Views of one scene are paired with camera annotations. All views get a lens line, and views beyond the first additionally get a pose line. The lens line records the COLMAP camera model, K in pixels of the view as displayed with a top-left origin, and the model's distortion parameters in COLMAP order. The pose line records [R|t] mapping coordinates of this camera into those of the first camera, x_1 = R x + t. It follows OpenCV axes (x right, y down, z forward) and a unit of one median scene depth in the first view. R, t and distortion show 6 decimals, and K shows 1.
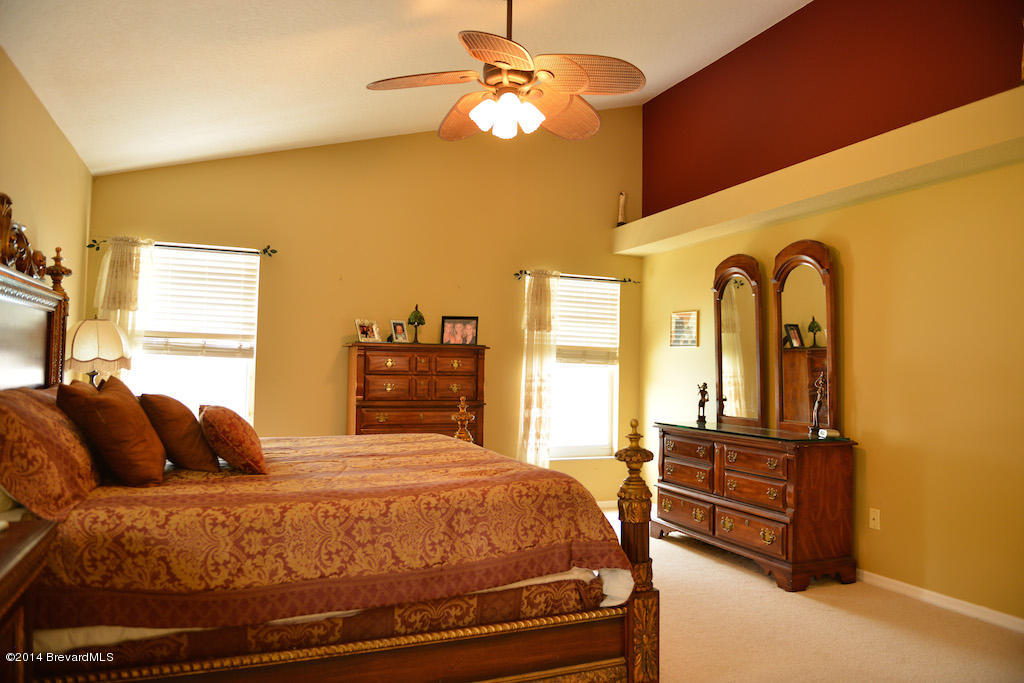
lens RADIAL K [[721.5, 0, 511.5], [0, 721.5, 340.1], [0, 0, 1]] dist [-0.021292, -0.001446]
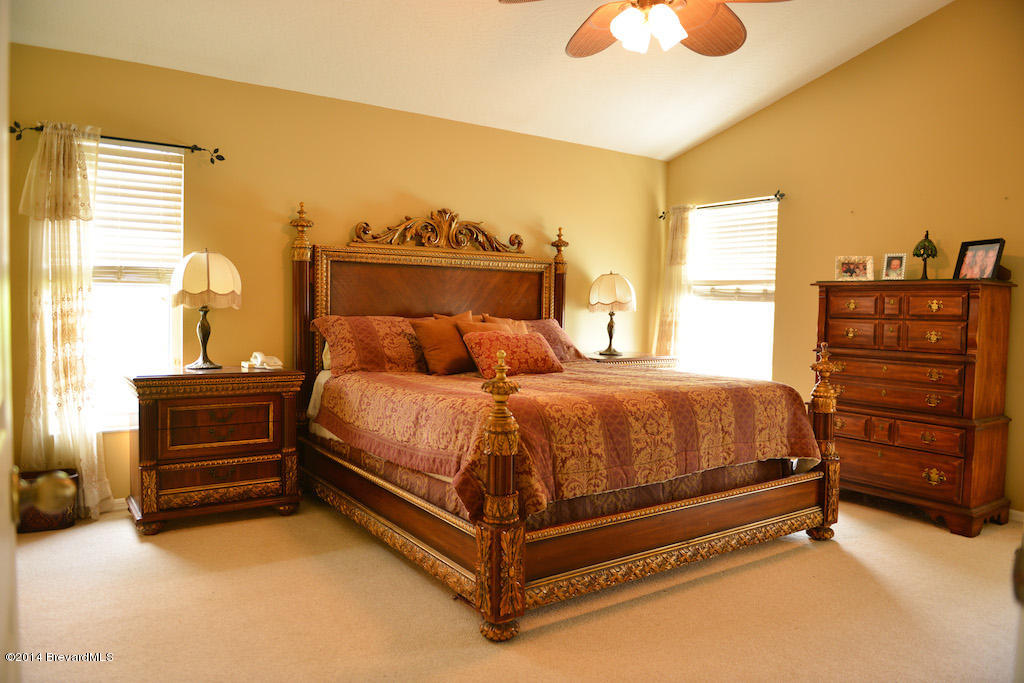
lens RADIAL K [[721.5, 0, 510.5], [0, 721.5, 341.1], [0, 0, 1]] dist [-0.021292, -0.001446]
pose [[0.195748, 0.036640, -0.979970, 0.584972], [0.024300, 0.998814, 0.042198, 0.028673], [0.980353, -0.032074, 0.194625, 0.423671]]
